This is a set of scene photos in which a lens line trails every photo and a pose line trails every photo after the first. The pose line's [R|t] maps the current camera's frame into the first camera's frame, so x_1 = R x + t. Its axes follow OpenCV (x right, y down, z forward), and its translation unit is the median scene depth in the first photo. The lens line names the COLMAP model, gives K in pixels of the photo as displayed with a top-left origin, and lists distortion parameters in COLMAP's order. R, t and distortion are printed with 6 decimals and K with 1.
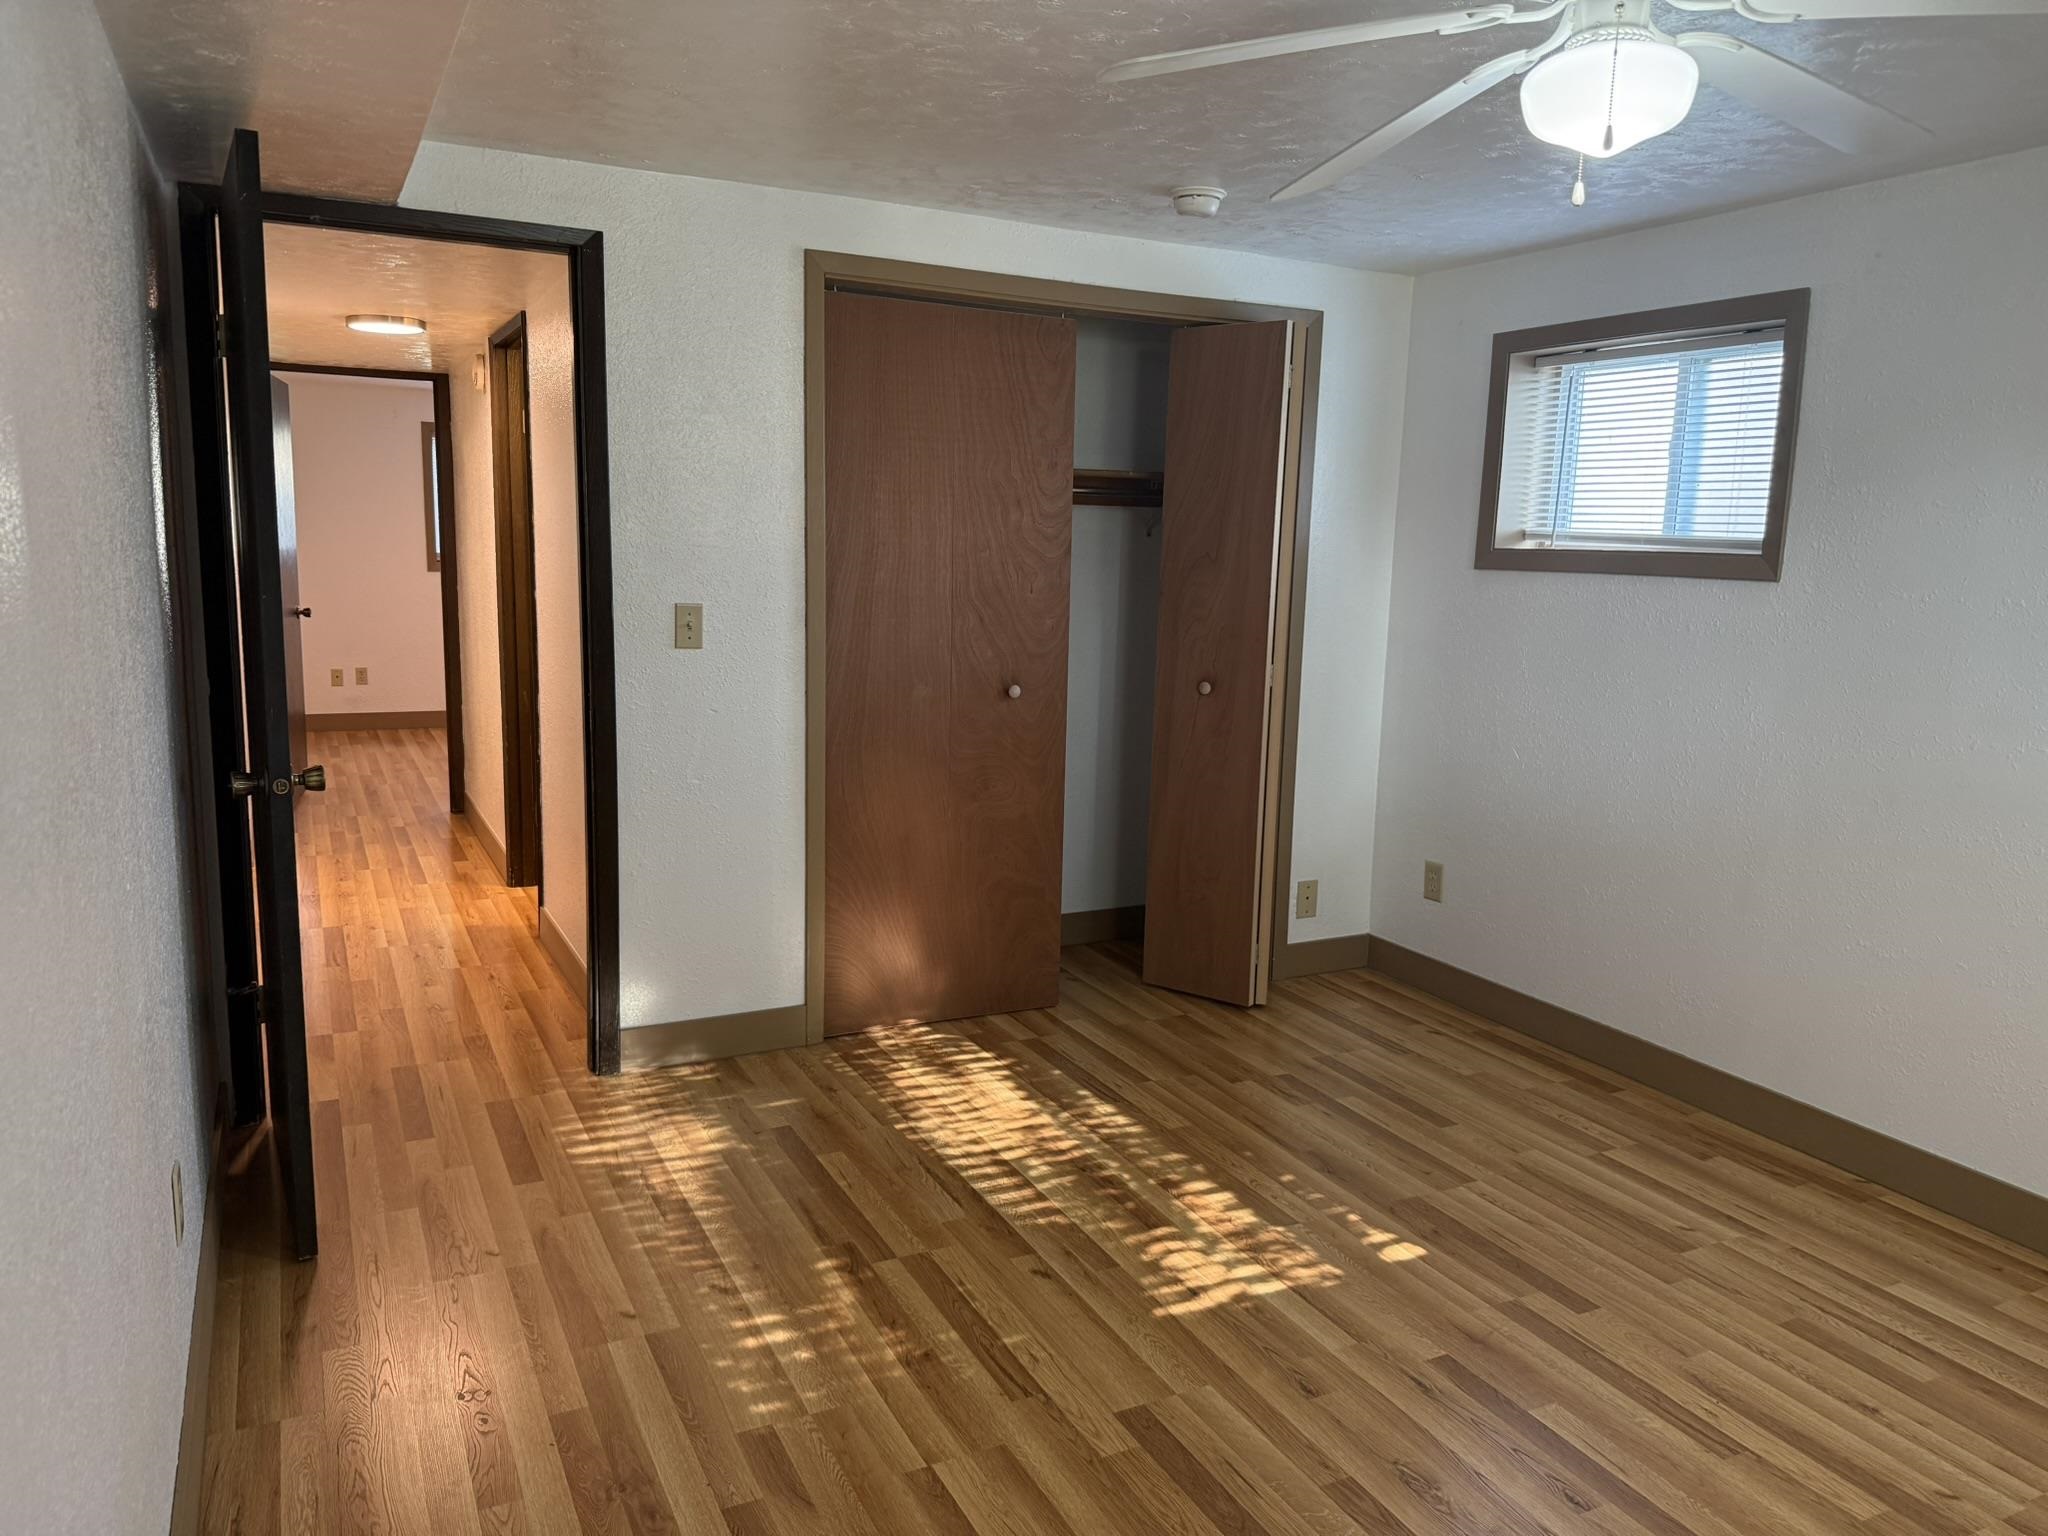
lens RADIAL K [[1428.1, 0, 1029.5], [0, 1428.1, 761.6], [0, 0, 1]] dist [0.058505, -0.107243]
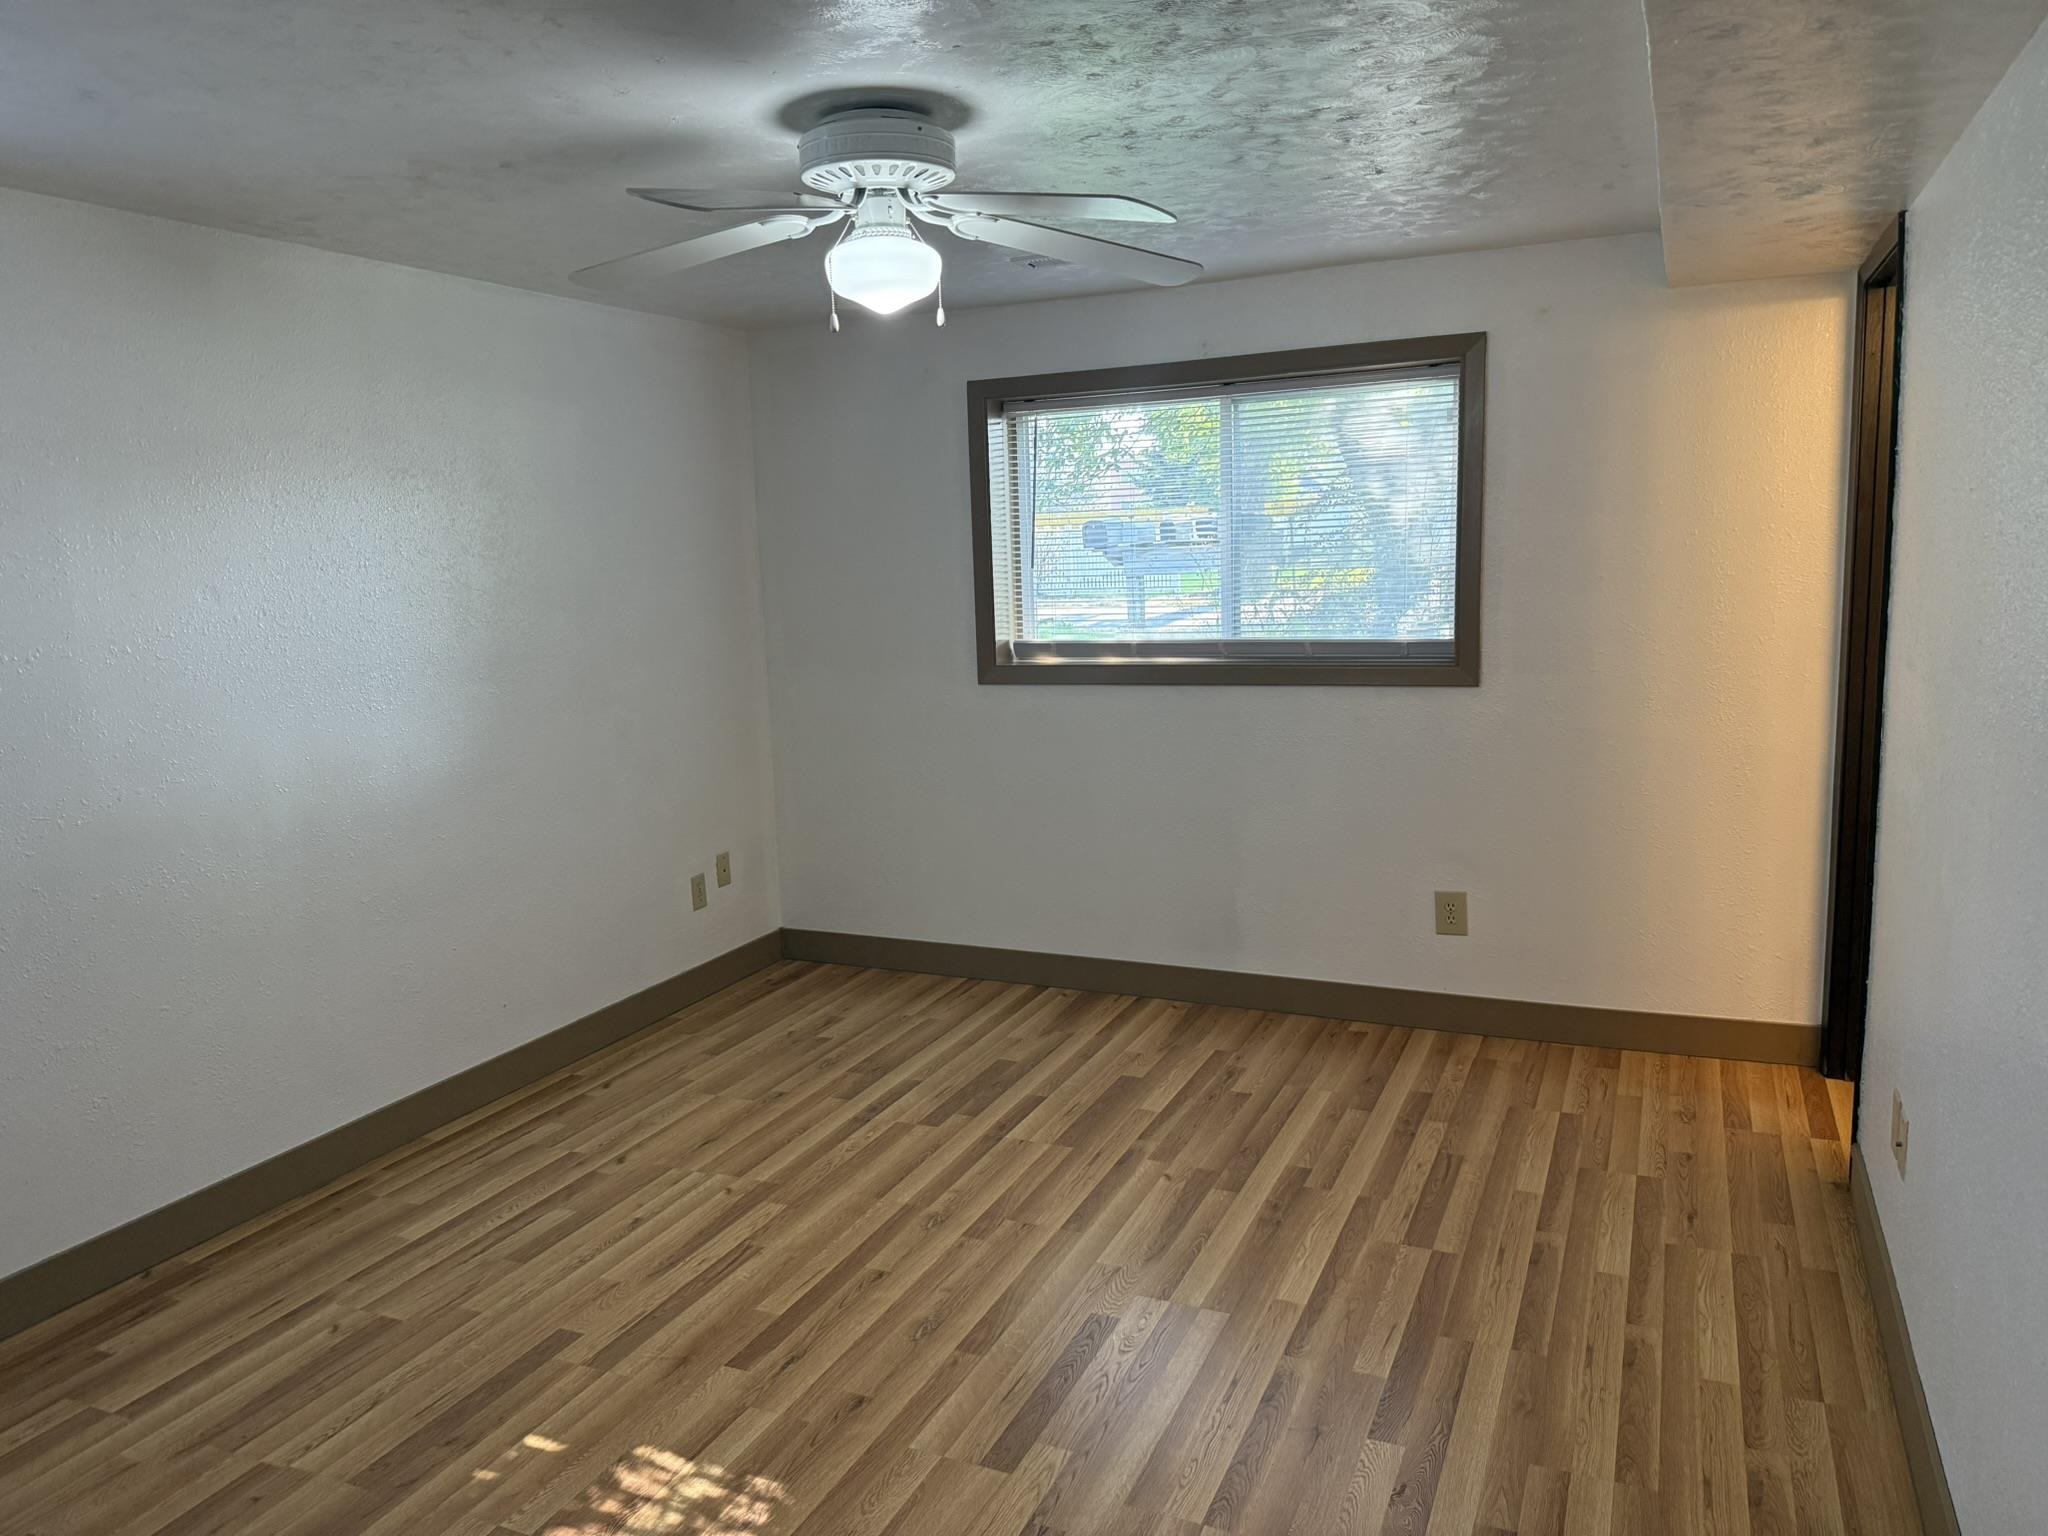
lens RADIAL K [[1428.1, 0, 1029.5], [0, 1428.1, 761.6], [0, 0, 1]] dist [0.058505, -0.107243]
pose [[-0.619095, -0.129240, 0.774609, -0.552264], [0.145260, 0.950499, 0.274684, -0.240003], [-0.771765, 0.282575, -0.569675, 1.193910]]
